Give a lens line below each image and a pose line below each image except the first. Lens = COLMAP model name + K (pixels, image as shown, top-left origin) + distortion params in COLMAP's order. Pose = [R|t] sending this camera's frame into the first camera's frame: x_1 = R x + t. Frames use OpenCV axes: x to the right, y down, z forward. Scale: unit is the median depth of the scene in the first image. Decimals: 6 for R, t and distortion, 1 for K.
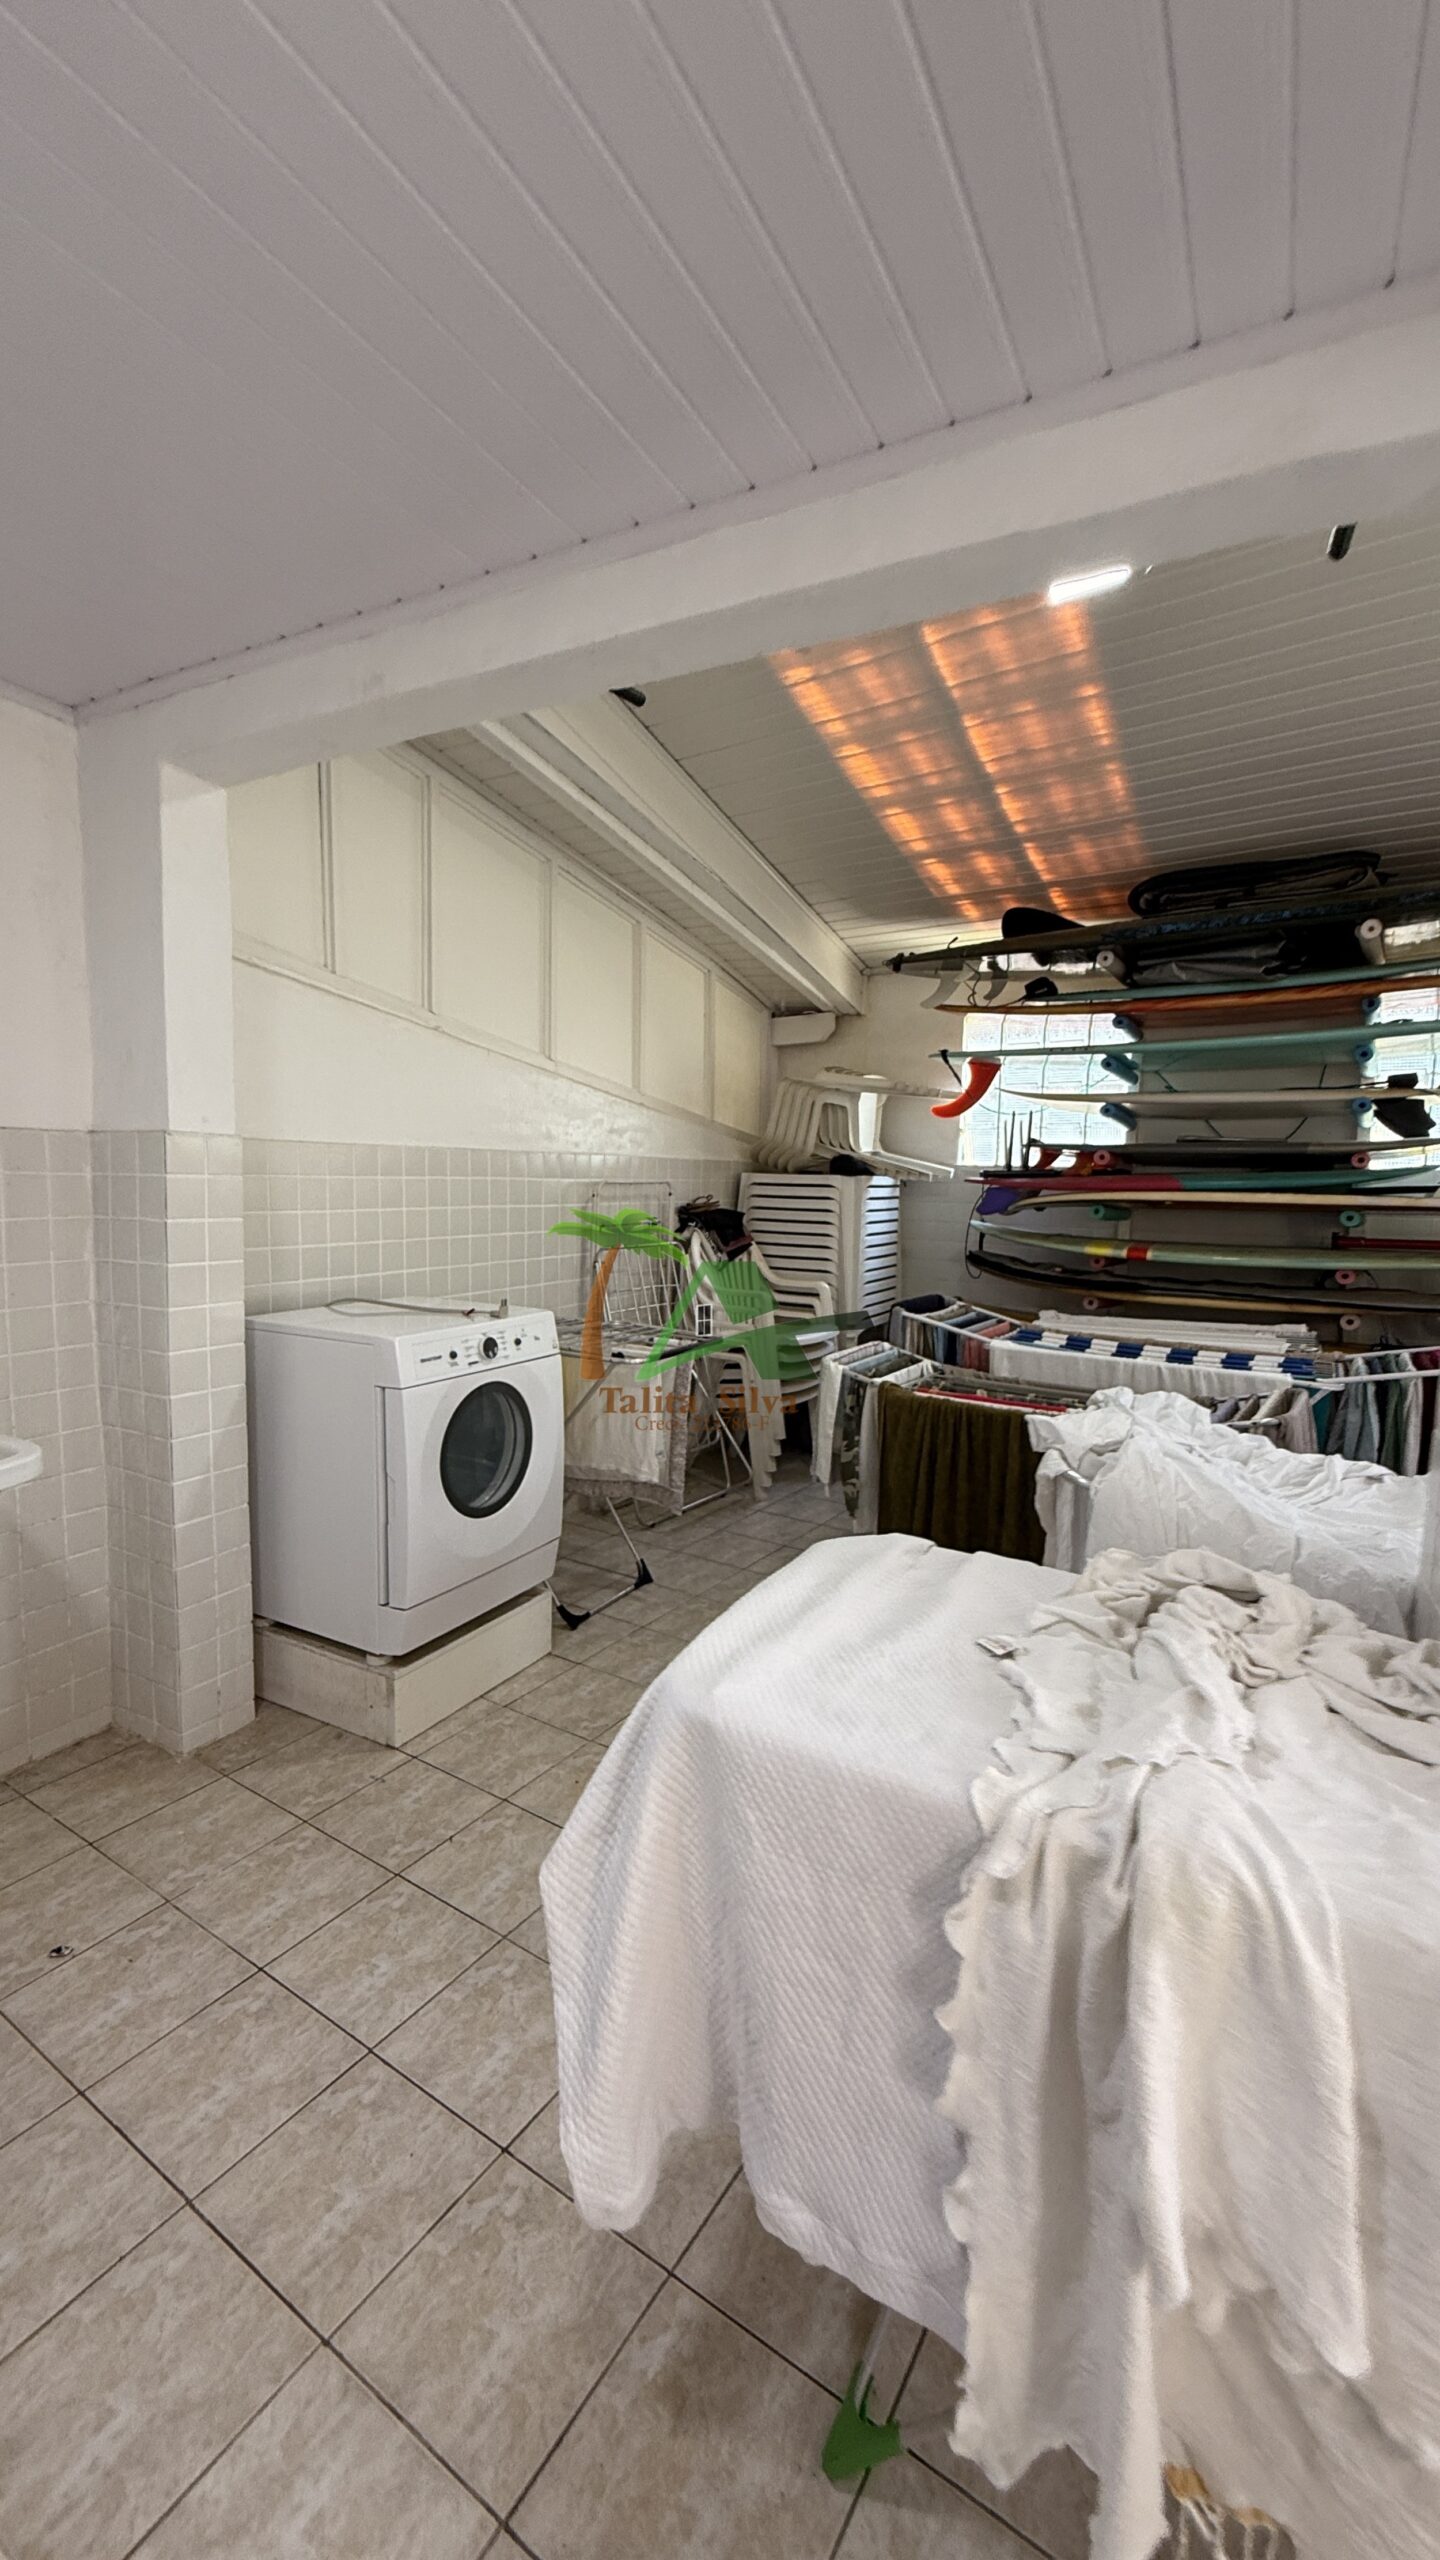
lens RADIAL K [[1026.9, 0, 717.1], [0, 1026.9, 1282.7], [0, 0, 1]] dist [-0.001803, 0.000681]
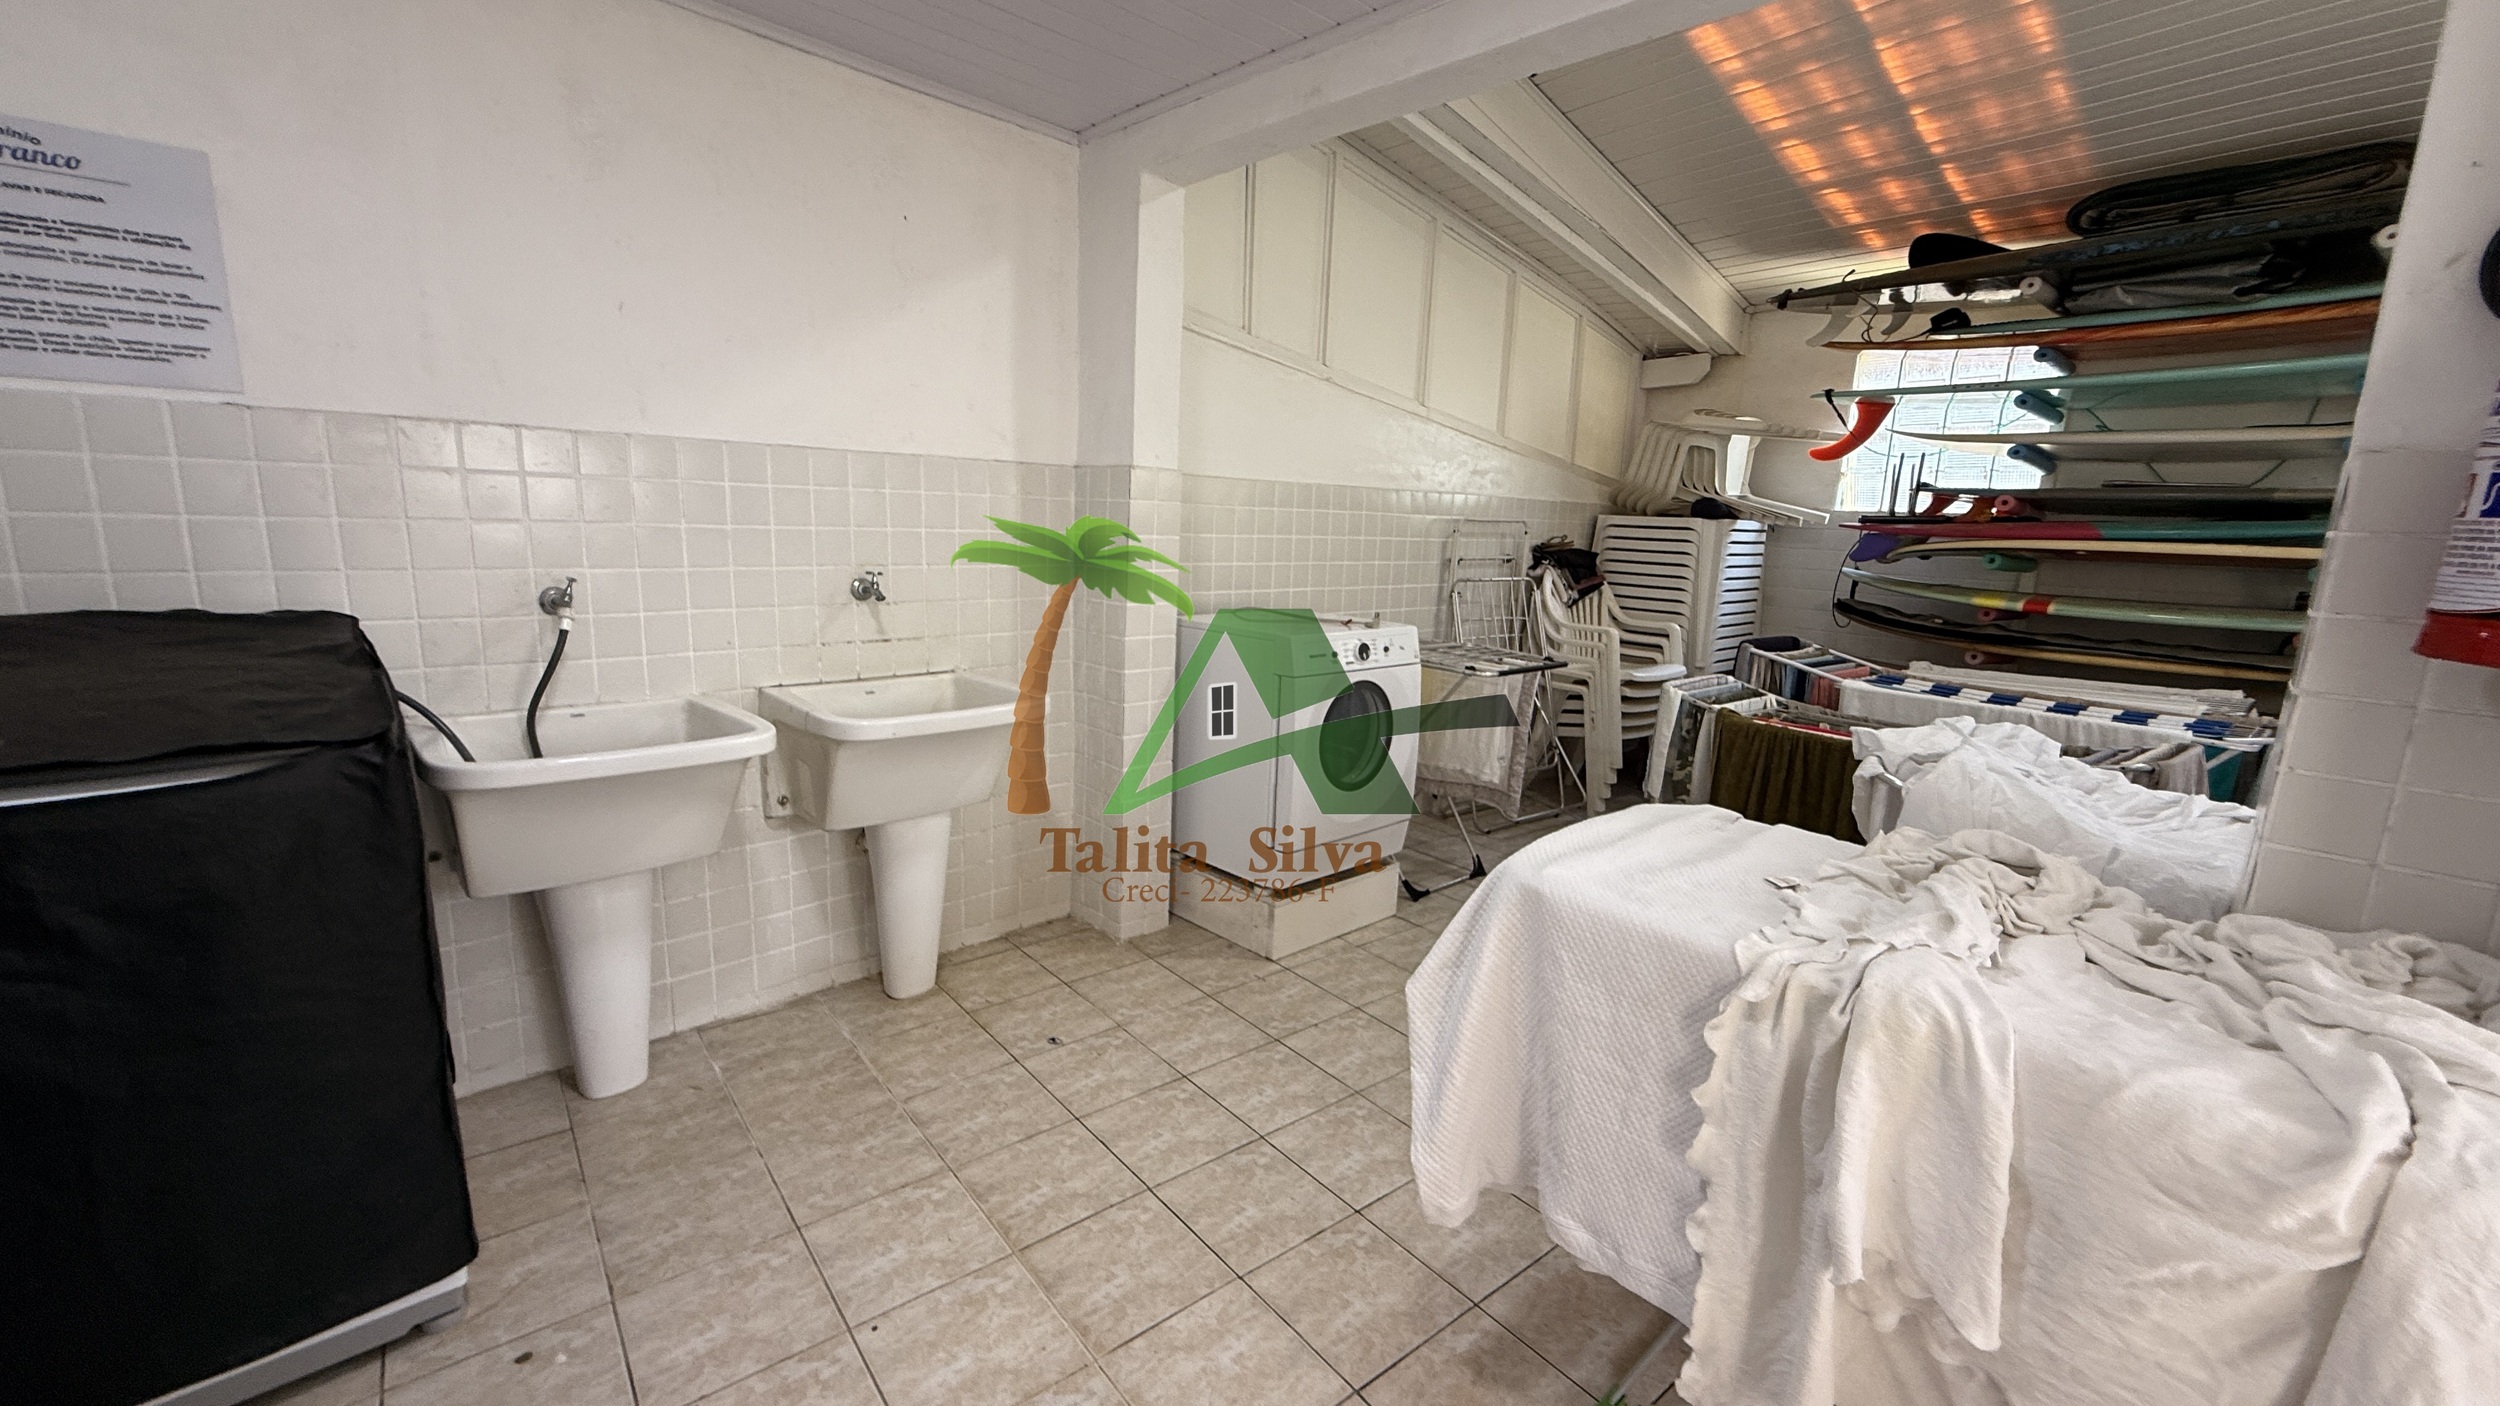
lens RADIAL K [[1002.8, 0, 1243.6], [0, 1002.8, 707.2], [0, 0, 1]] dist [-0.001803, 0.000681]
pose [[0.951310, 0.074079, -0.299203, 0.000165], [-0.050771, 0.995091, 0.084945, 0.026199], [0.304027, -0.065618, 0.950401, -0.116318]]
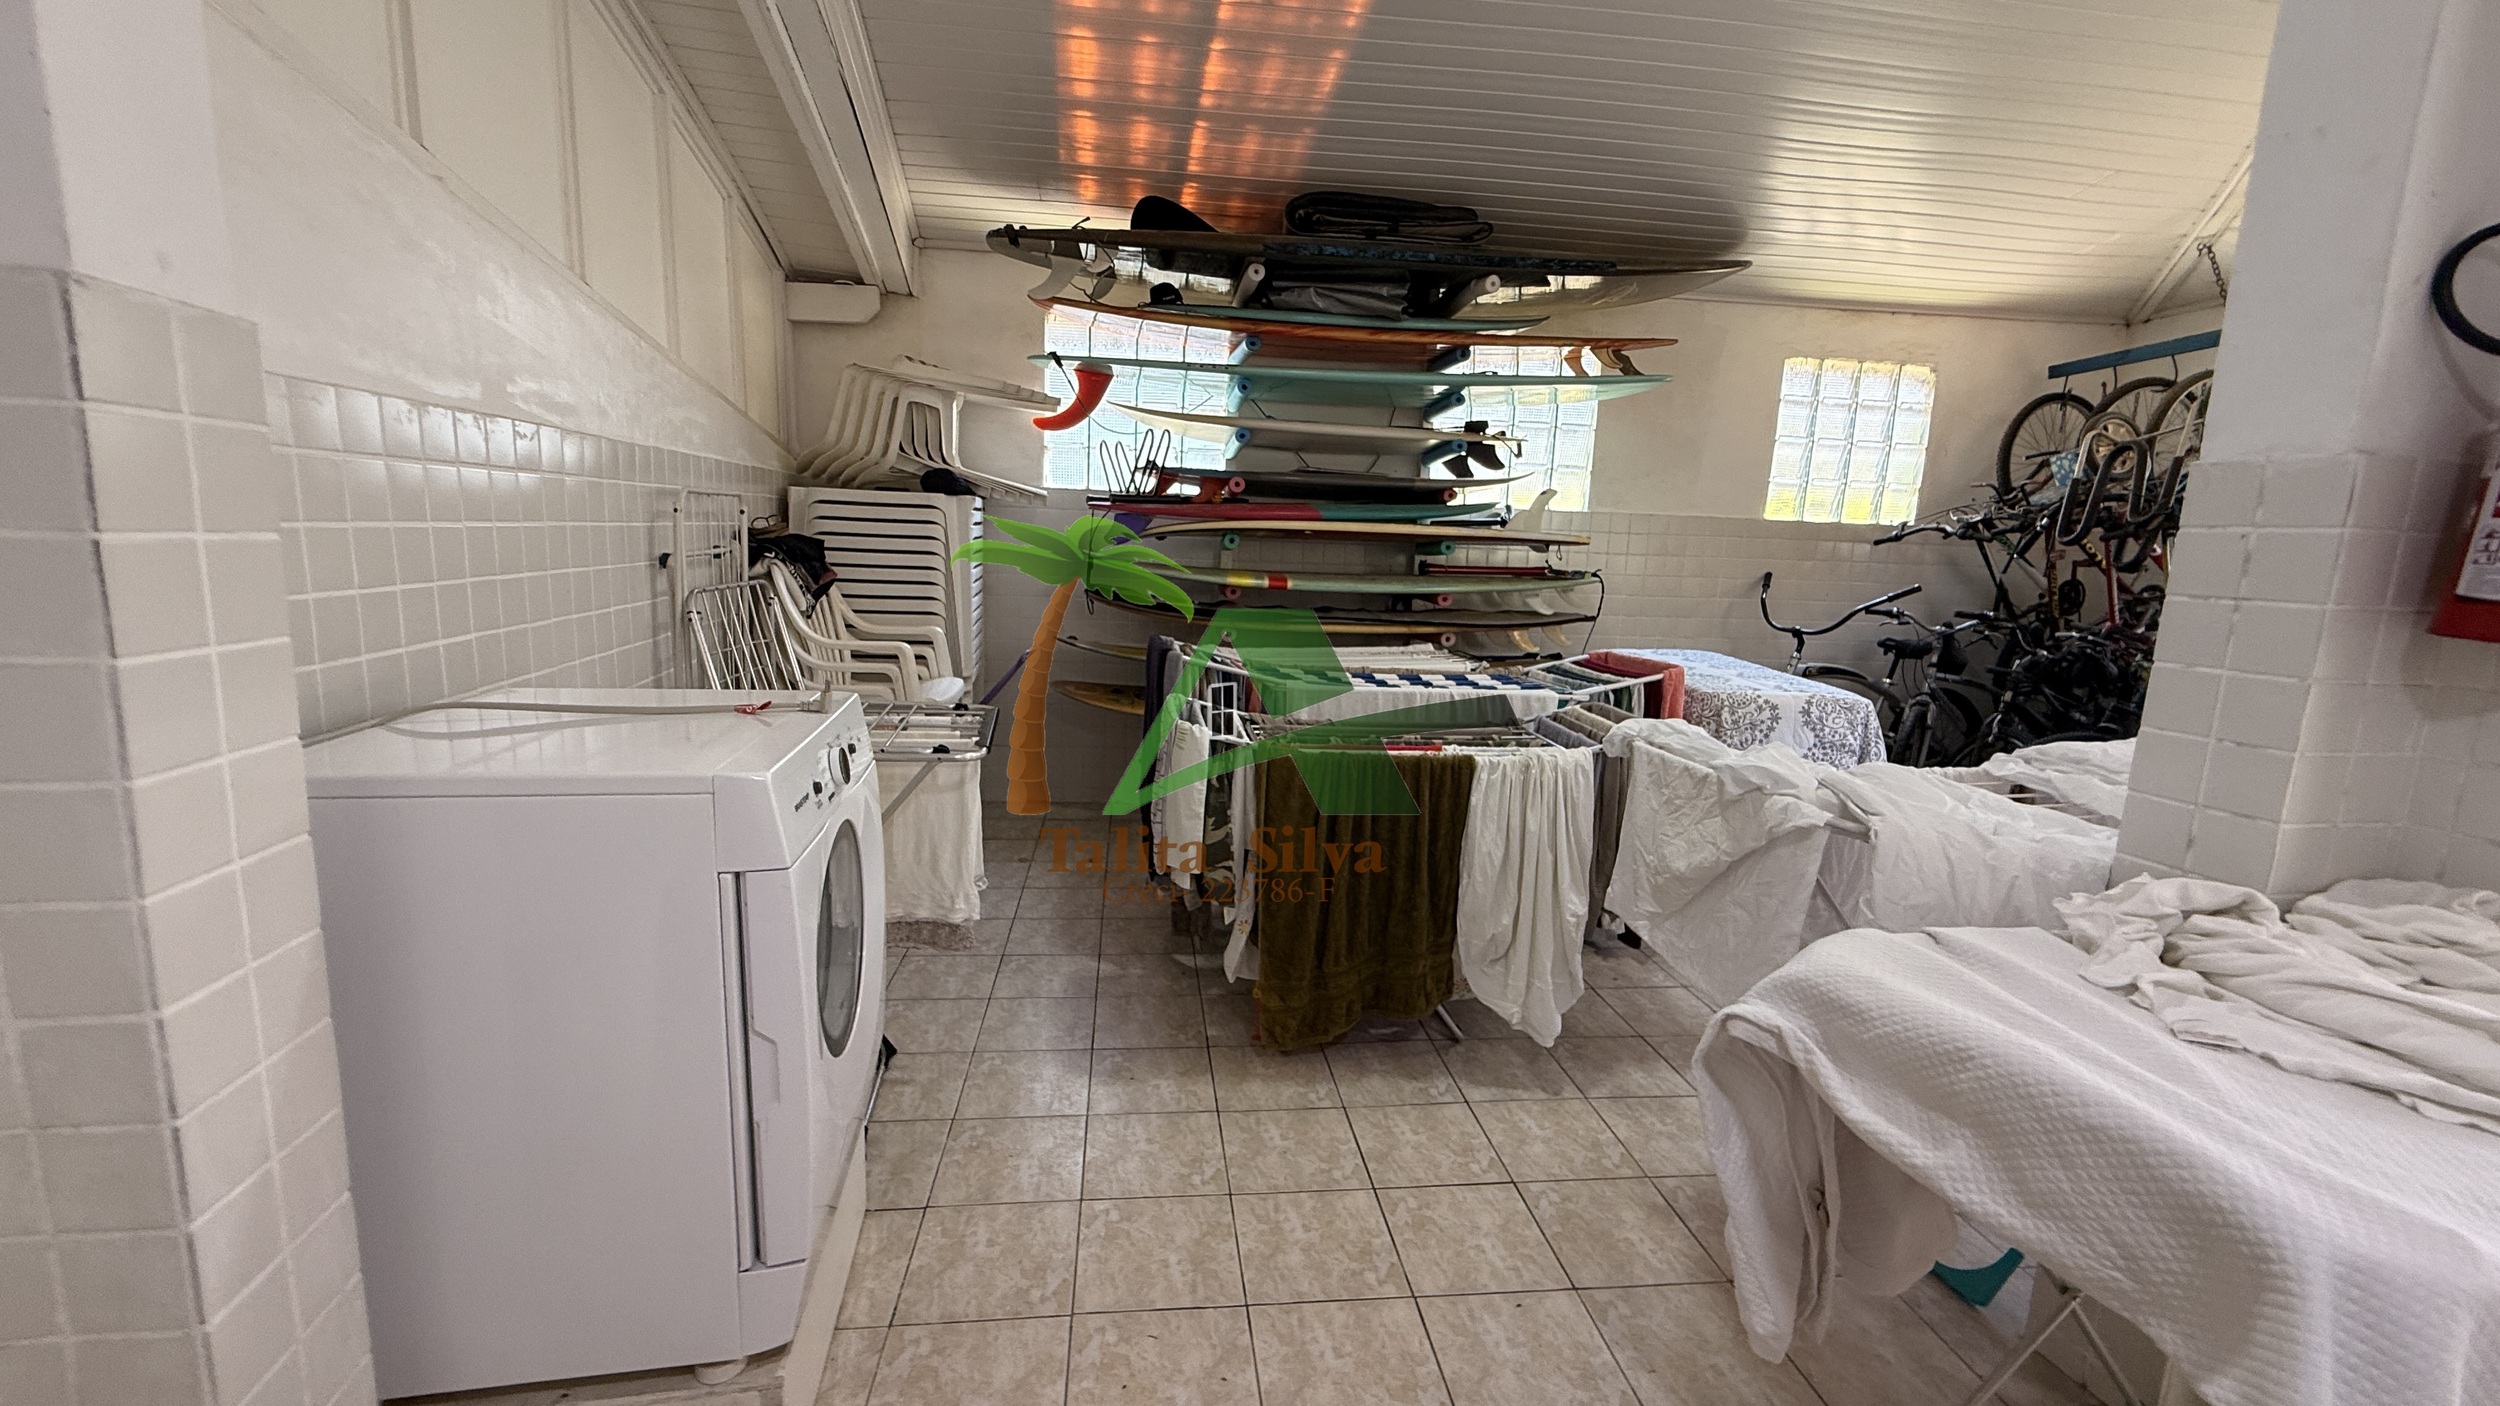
lens RADIAL K [[1002.8, 0, 1244.7], [0, 1002.8, 704.8], [0, 0, 1]] dist [-0.001803, 0.000681]
pose [[0.765781, -0.097167, 0.635719, -0.294799], [0.040335, 0.993830, 0.103317, -0.014537], [-0.641836, -0.053477, 0.764975, 0.309044]]
